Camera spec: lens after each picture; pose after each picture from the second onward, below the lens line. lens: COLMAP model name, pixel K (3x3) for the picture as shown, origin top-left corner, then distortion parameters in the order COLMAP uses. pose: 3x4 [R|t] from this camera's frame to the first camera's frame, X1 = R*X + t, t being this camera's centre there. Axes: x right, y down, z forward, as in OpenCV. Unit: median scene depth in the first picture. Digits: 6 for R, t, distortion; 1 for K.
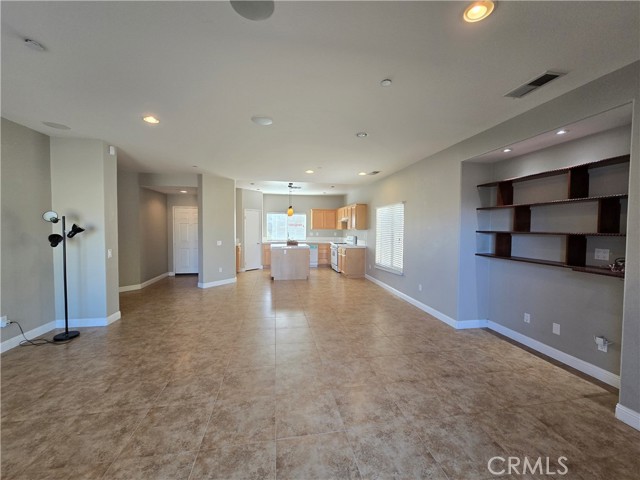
lens RADIAL K [[261.4, 0, 322.1], [0, 261.4, 237.9], [0, 0, 1]] dist [-0.000898, 0.001860]
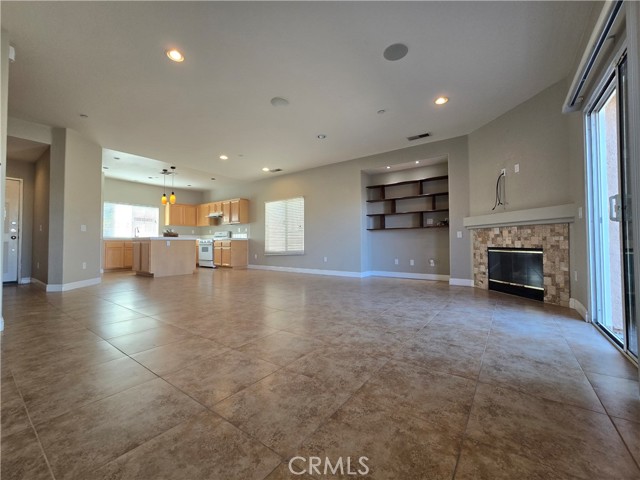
lens RADIAL K [[261.4, 0, 321.6], [0, 261.4, 235.2], [0, 0, 1]] dist [-0.000898, 0.001860]
pose [[0.722582, 0.011717, 0.691185, -0.749896], [0.036390, 0.997825, -0.054958, 0.184708], [-0.690326, 0.064864, 0.720585, 0.045320]]
